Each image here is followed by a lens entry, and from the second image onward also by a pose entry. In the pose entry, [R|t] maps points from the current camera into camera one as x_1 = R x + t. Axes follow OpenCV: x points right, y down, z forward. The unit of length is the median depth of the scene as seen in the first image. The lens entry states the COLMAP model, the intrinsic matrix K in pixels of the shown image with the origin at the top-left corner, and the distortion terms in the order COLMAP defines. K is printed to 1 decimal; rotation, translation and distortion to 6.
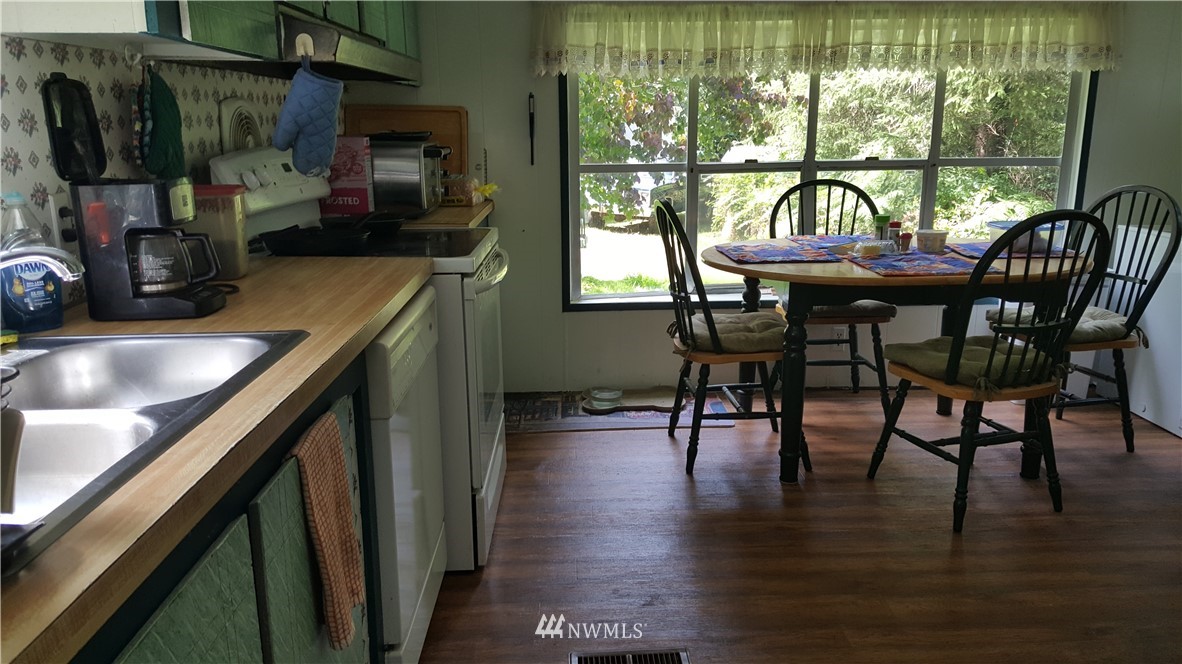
lens RADIAL K [[876.2, 0, 591.0], [0, 876.2, 332.0], [0, 0, 1]] dist [0.030200, -0.001644]
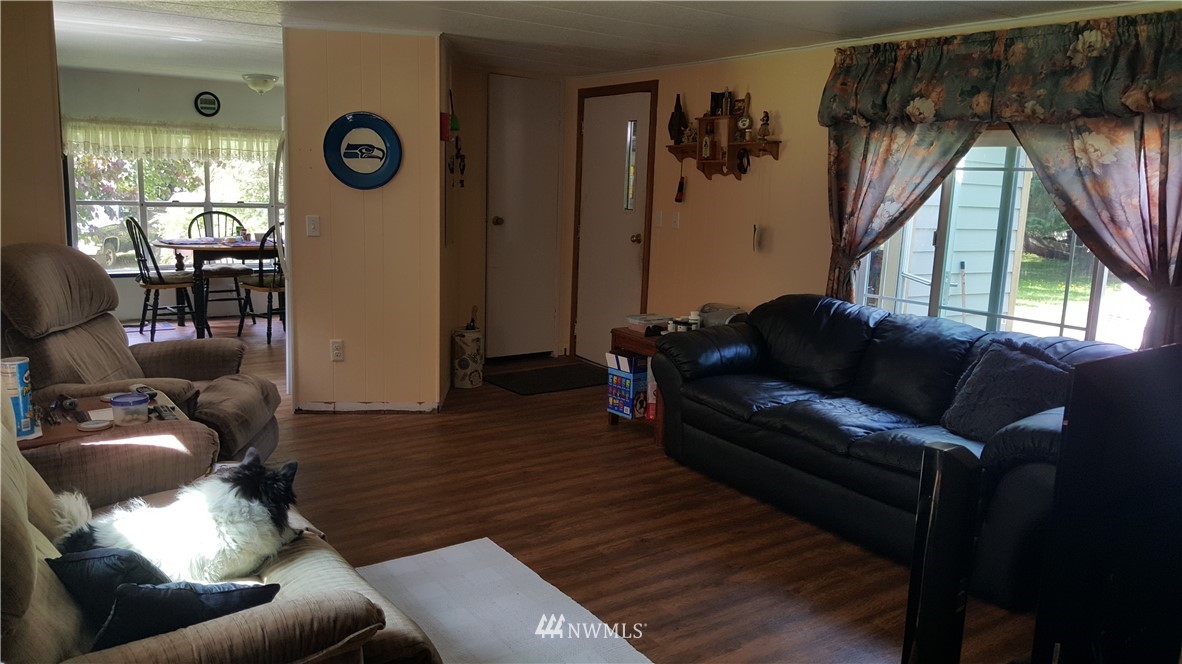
lens RADIAL K [[876.2, 0, 591.0], [0, 876.2, 332.0], [0, 0, 1]] dist [0.030200, -0.001644]
pose [[0.832477, -0.056389, 0.551183, -0.164714], [0.086754, 0.995803, -0.029151, 0.259630], [-0.547226, 0.072085, 0.833875, -1.252253]]
